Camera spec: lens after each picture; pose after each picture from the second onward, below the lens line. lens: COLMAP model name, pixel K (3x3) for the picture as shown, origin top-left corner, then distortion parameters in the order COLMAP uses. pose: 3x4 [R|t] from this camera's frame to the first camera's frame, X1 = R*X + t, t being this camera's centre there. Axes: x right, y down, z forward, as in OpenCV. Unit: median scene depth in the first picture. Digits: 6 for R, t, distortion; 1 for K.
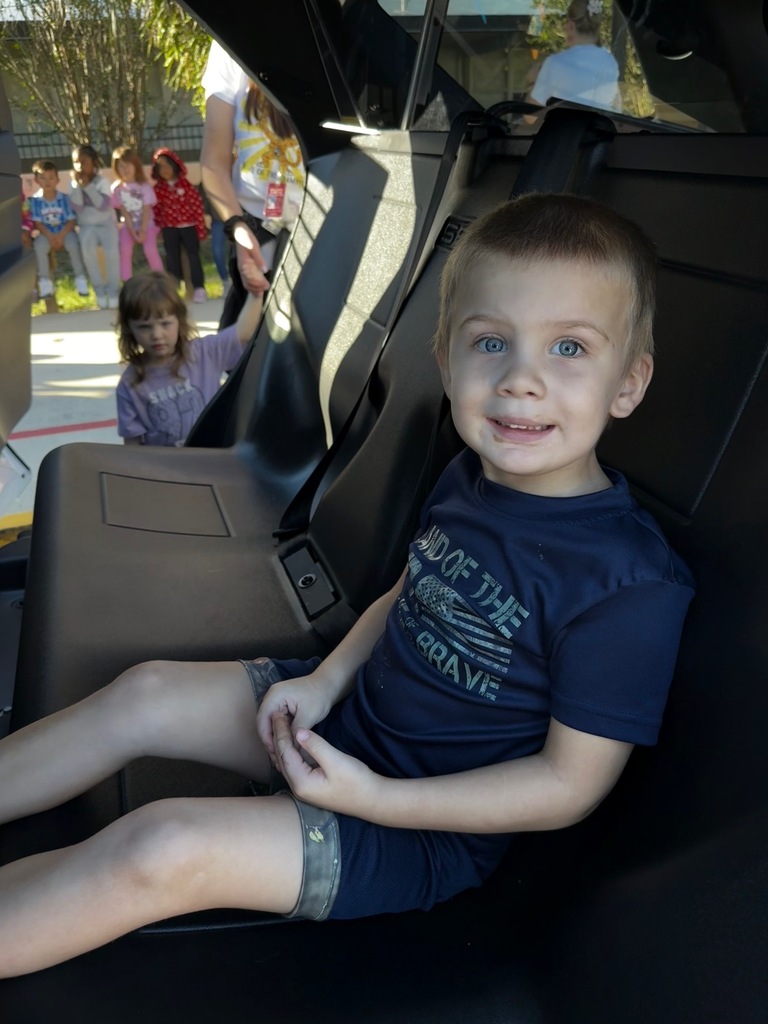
lens RADIAL K [[819.0, 0, 381.9], [0, 819.0, 510.9], [0, 0, 1]] dist [0.002720, -0.014022]
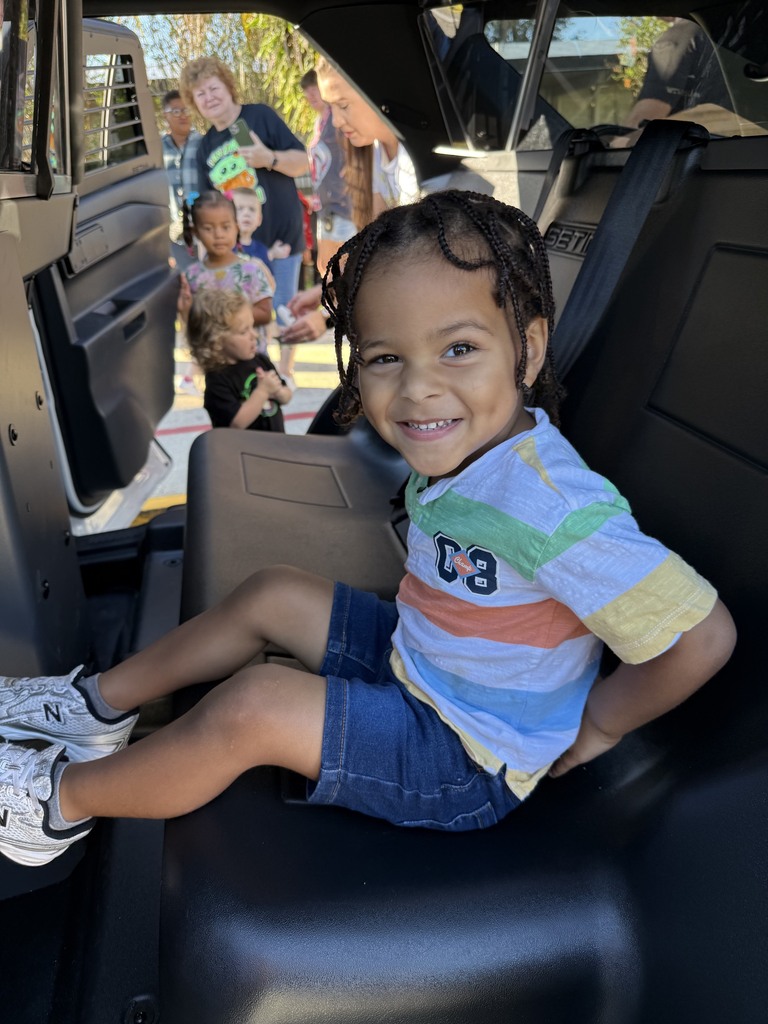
lens RADIAL K [[749.7, 0, 379.7], [0, 749.7, 512.6], [0, 0, 1]] dist [-0.011832, -0.000559]
pose [[0.993161, 0.023880, -0.114289, -0.017178], [-0.024167, 0.999707, -0.001124, 0.030821], [0.114228, 0.003878, 0.993447, -0.033381]]
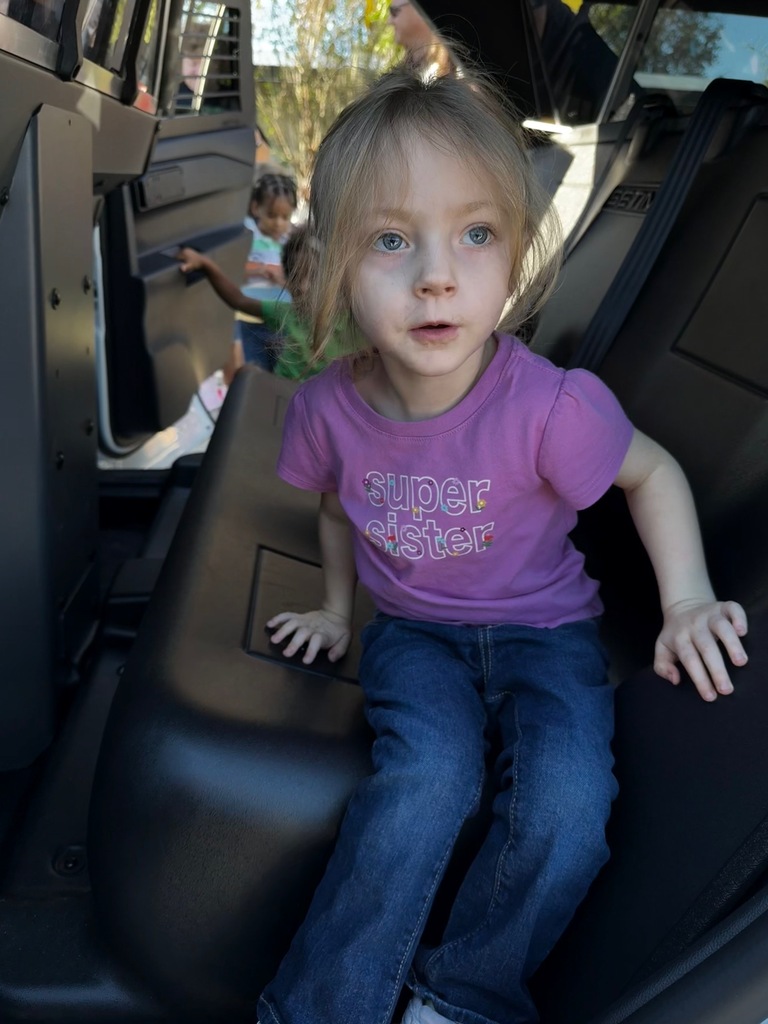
lens RADIAL K [[823.7, 0, 382.7], [0, 823.7, 493.7], [0, 0, 1]] dist [-0.009732, -0.005969]
pose [[0.968527, 0.163363, -0.187798, 0.032850], [-0.177935, 0.981996, -0.063432, 0.117734], [0.174054, 0.094852, 0.980157, -0.074396]]
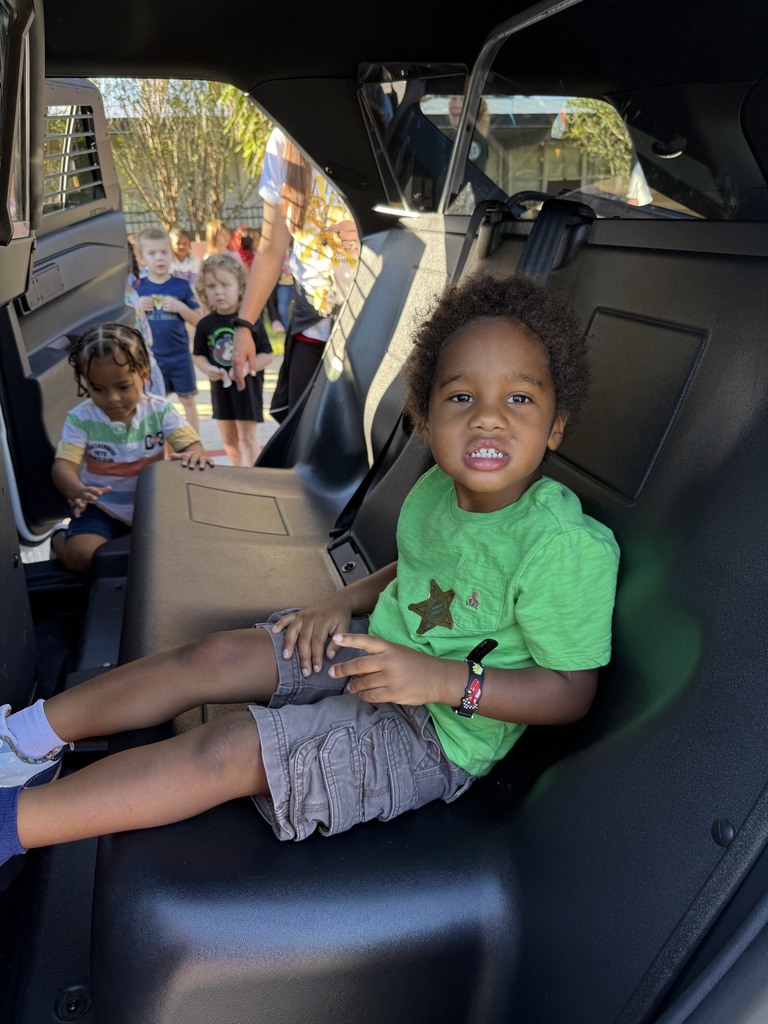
lens RADIAL K [[744.1, 0, 384.0], [0, 744.1, 512.0], [0, 0, 1]] dist [-0.003456, -0.004853]
pose [[0.998267, 0.028778, -0.051334, 0.011346], [-0.031377, 0.998228, -0.050558, 0.038203], [0.049788, 0.052081, 0.997401, -0.086808]]
